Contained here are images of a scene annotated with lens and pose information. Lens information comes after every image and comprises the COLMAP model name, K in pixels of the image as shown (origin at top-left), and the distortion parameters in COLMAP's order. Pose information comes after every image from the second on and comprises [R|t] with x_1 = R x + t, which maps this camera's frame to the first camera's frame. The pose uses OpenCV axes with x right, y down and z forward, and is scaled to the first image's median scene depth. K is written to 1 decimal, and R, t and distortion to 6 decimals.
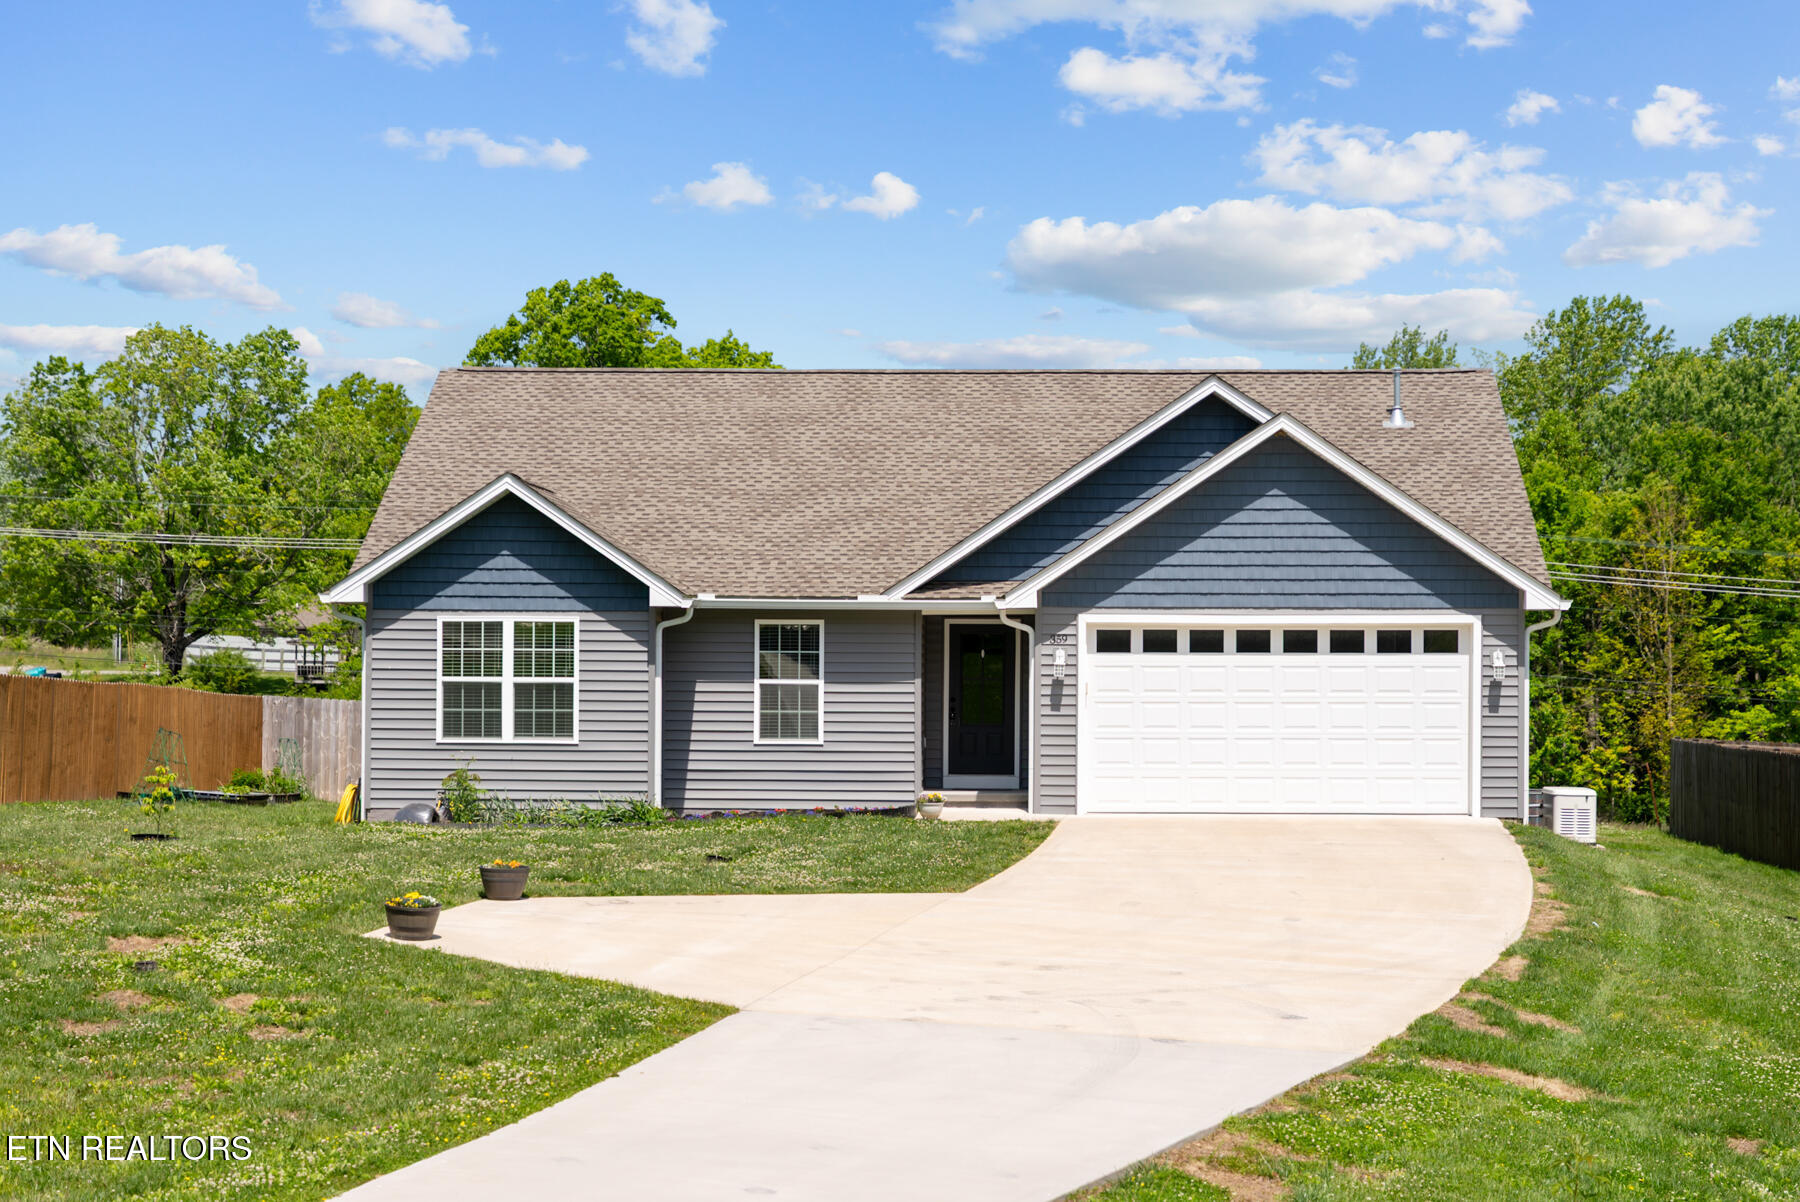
lens RADIAL K [[3561.4, 0, 900.1], [0, 3561.4, 595.2], [0, 0, 1]] dist [-0.022017, 0.000000]
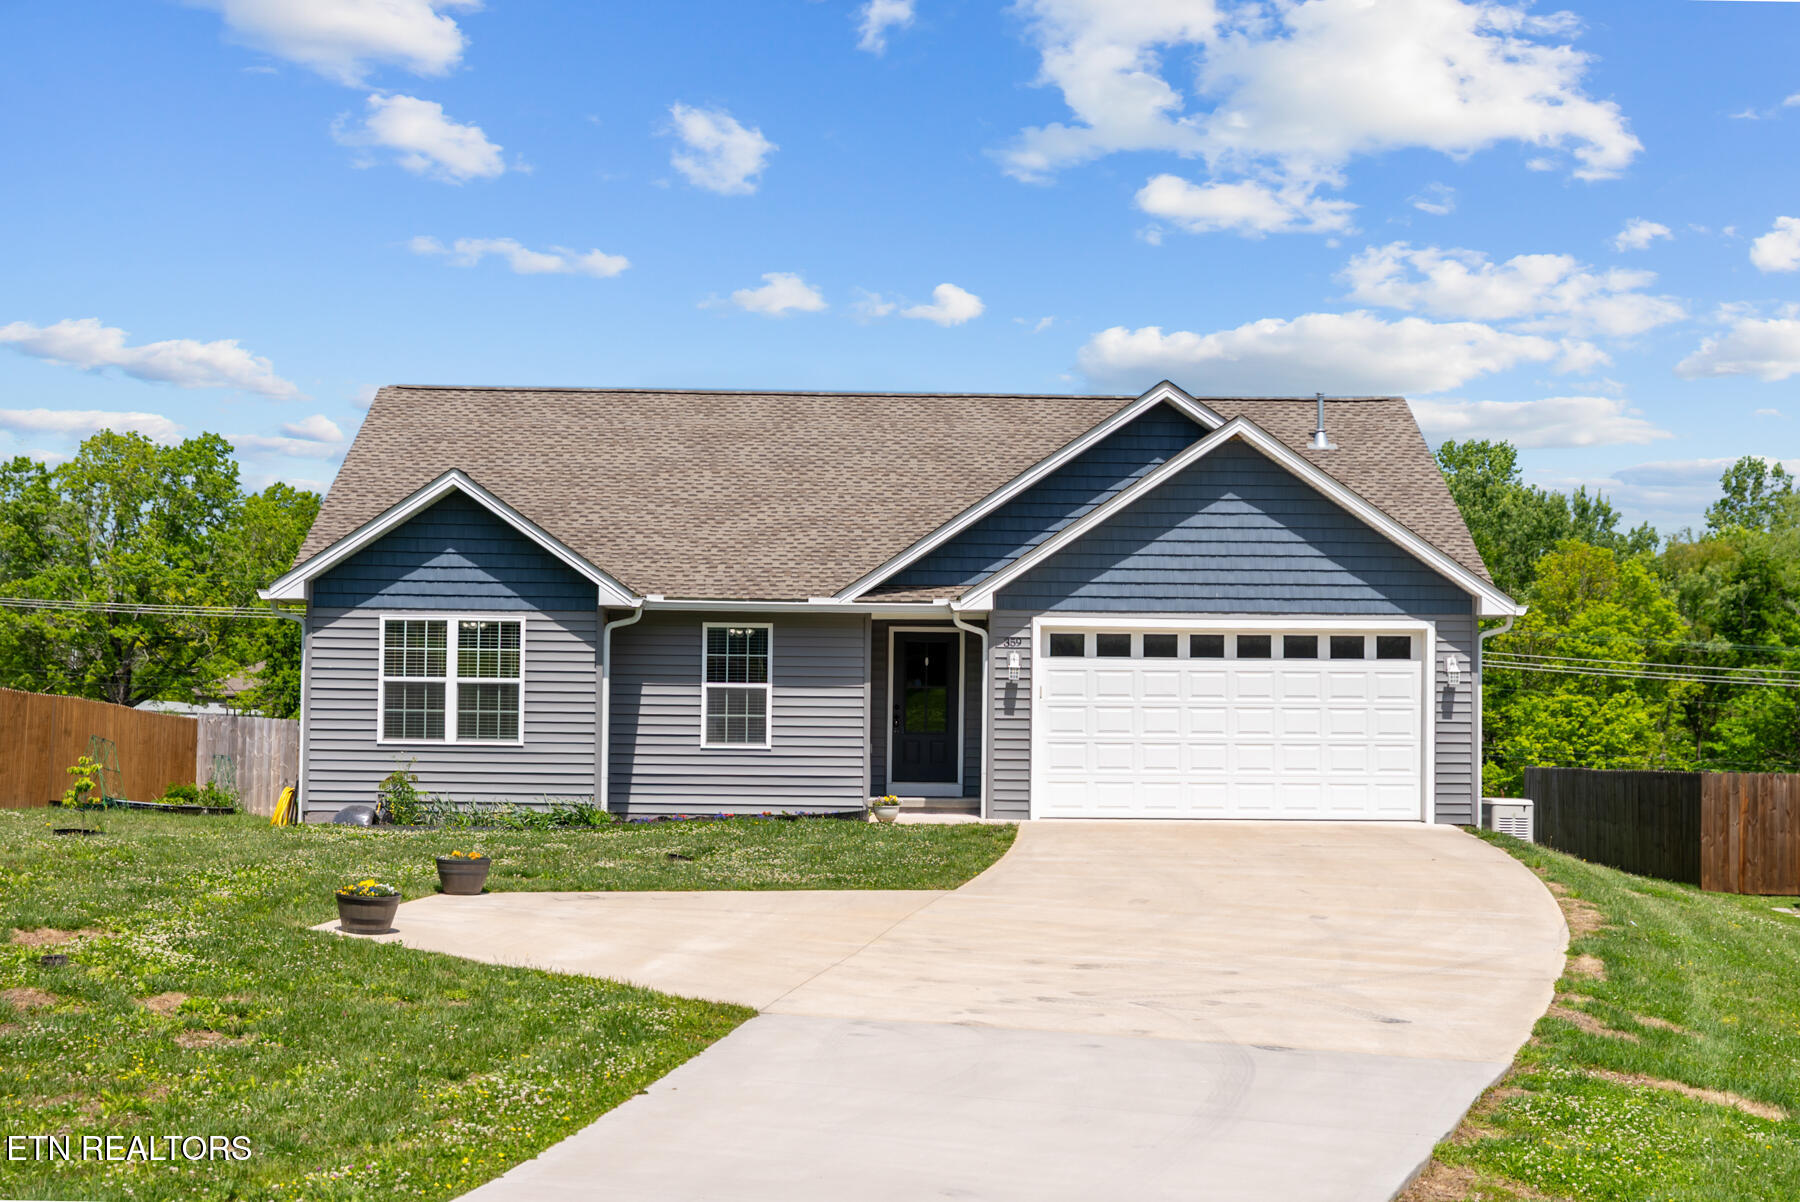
lens RADIAL K [[2857.0, 0, 906.7], [0, 2857.0, 601.2], [0, 0, 1]] dist [-0.017166, 0.000000]
pose [[0.997792, 0.009079, 0.065799, -0.036898], [-0.006993, 0.999468, -0.031856, 0.026126], [-0.066053, 0.031326, 0.997324, 0.205989]]
